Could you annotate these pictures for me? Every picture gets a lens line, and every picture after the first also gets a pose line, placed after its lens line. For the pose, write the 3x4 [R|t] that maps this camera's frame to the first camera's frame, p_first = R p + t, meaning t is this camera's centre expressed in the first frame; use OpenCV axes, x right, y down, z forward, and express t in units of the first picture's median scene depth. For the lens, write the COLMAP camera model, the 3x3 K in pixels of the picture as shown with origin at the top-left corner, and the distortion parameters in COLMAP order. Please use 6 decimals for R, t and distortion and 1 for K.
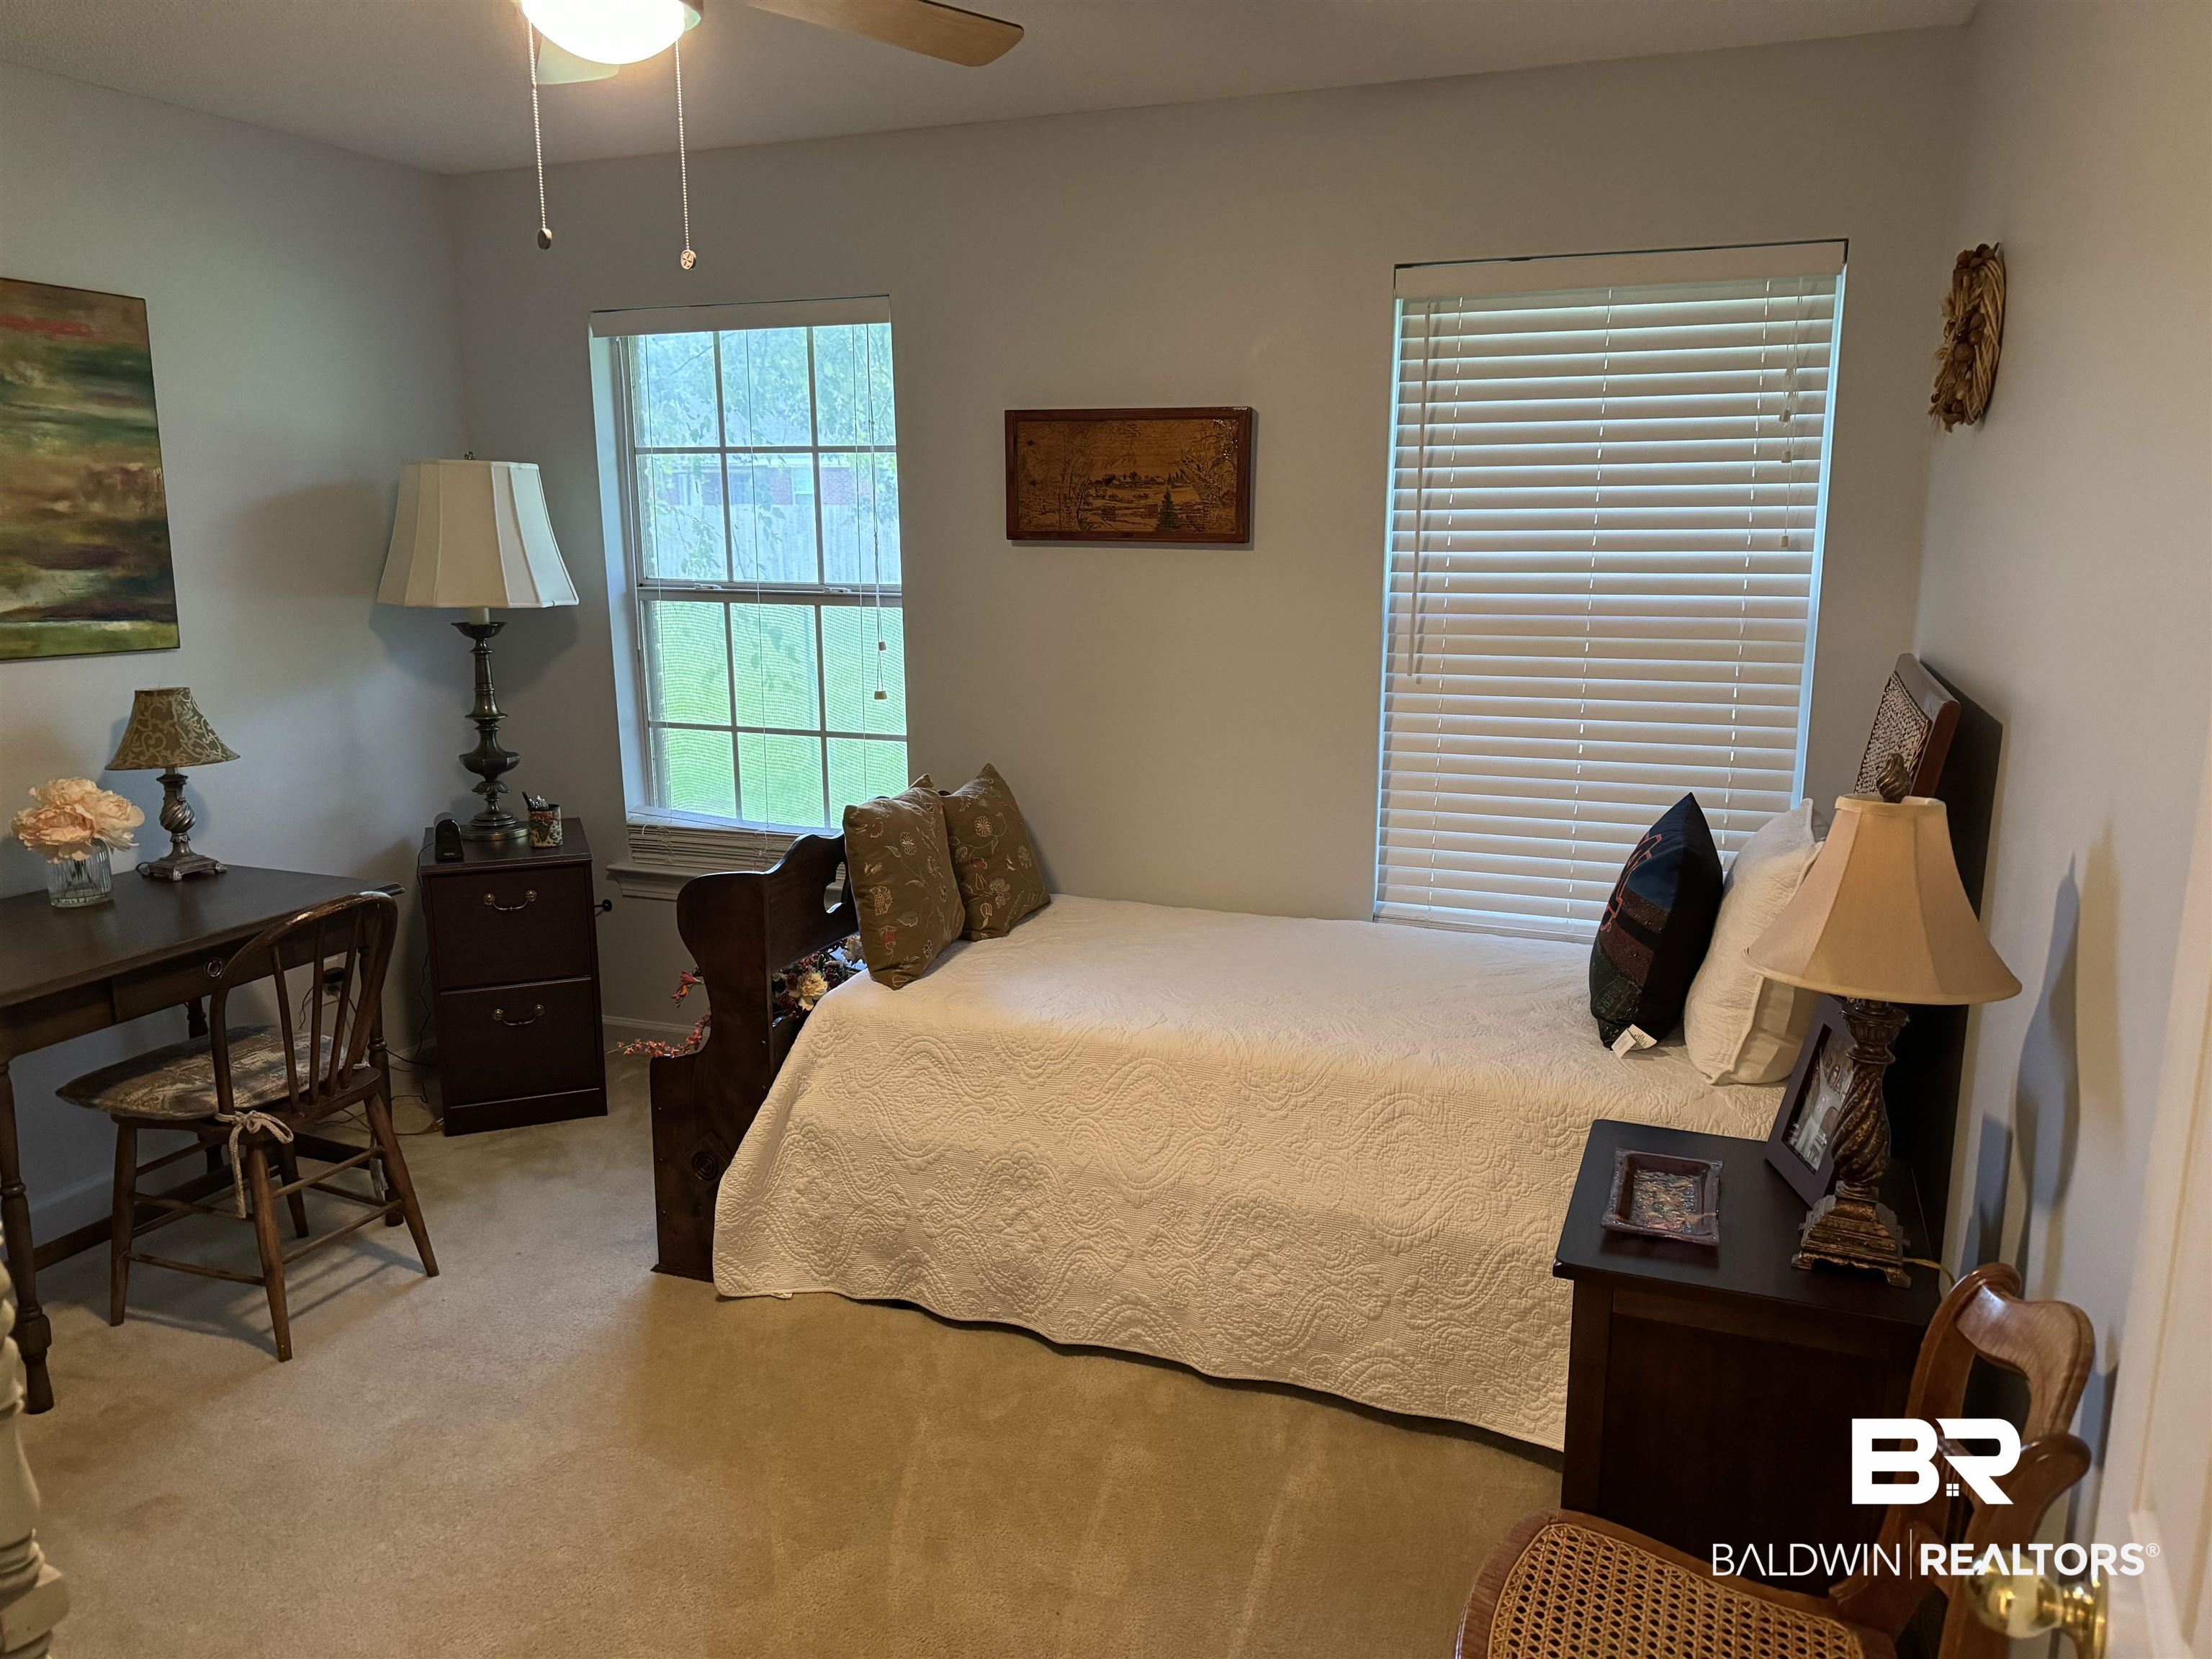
lens RADIAL K [[1582.5, 0, 1109.0], [0, 1582.5, 835.2], [0, 0, 1]] dist [0.076515, -0.065822]
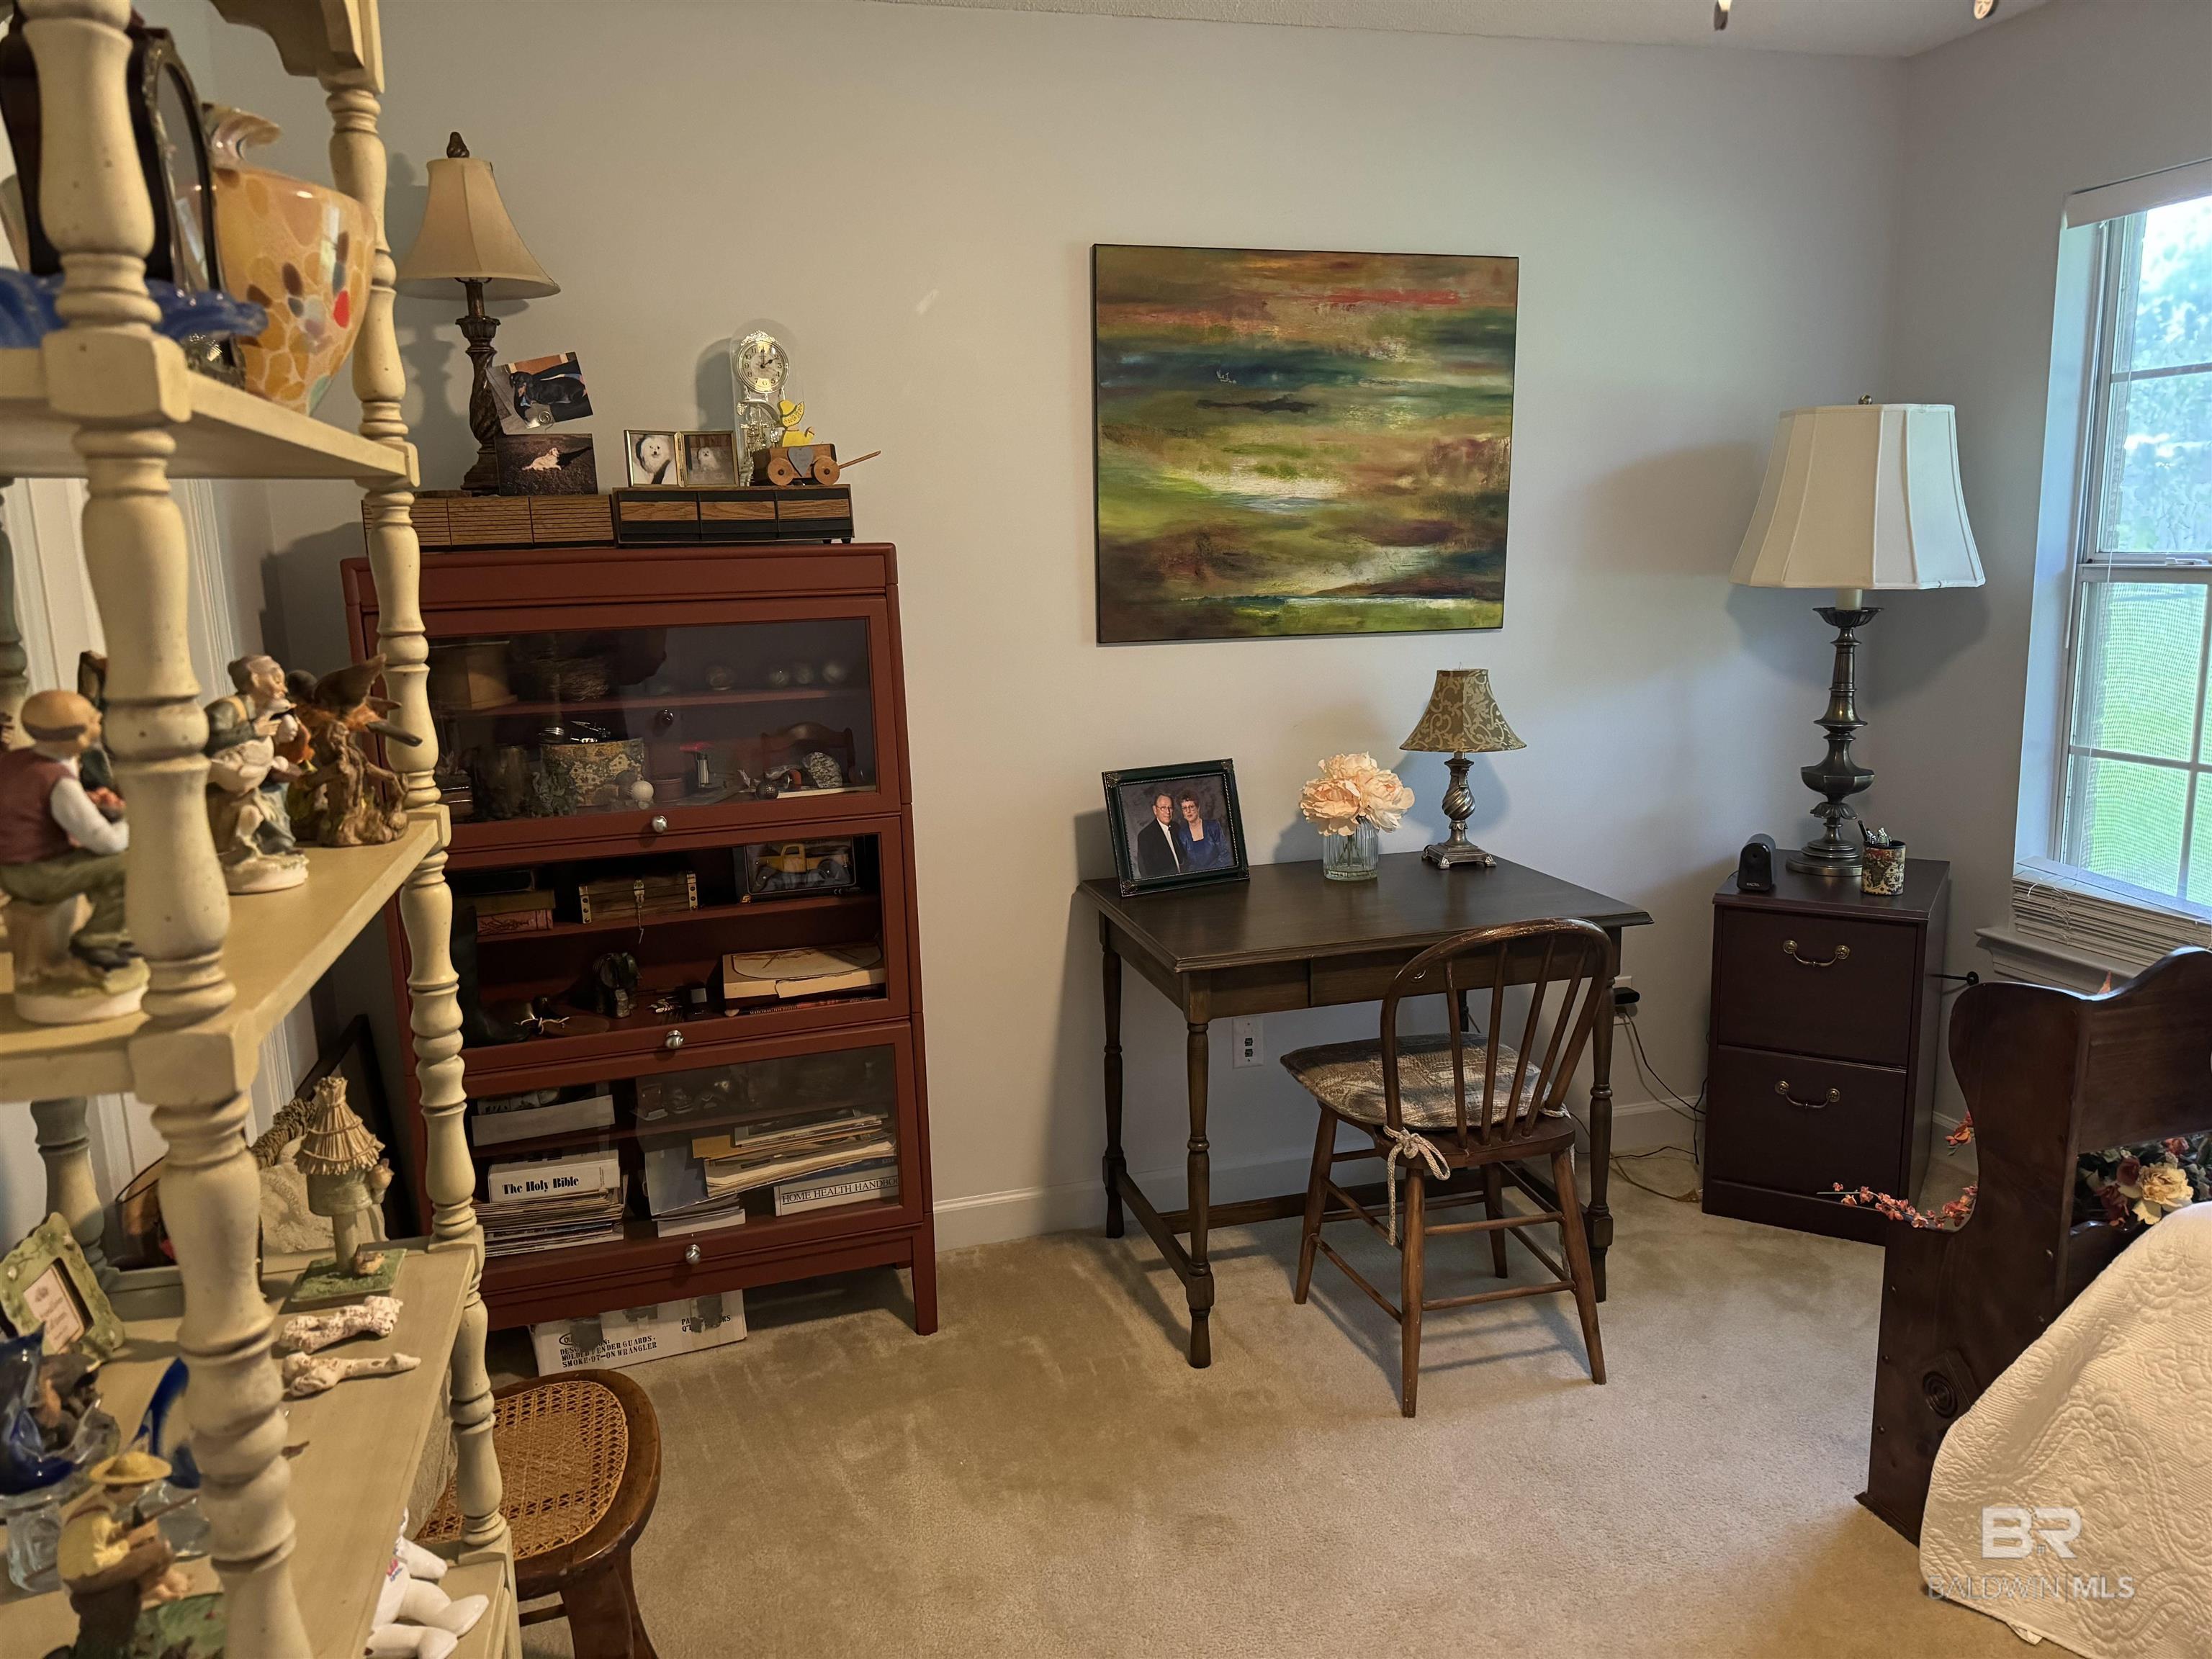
lens RADIAL K [[1582.5, 0, 1111.2], [0, 1582.5, 840.1], [0, 0, 1]] dist [0.076515, -0.065822]
pose [[0.607252, 0.137399, -0.782539, 0.040374], [-0.133316, 0.988590, 0.070124, -0.029319], [0.783244, 0.061742, 0.618641, 0.262027]]
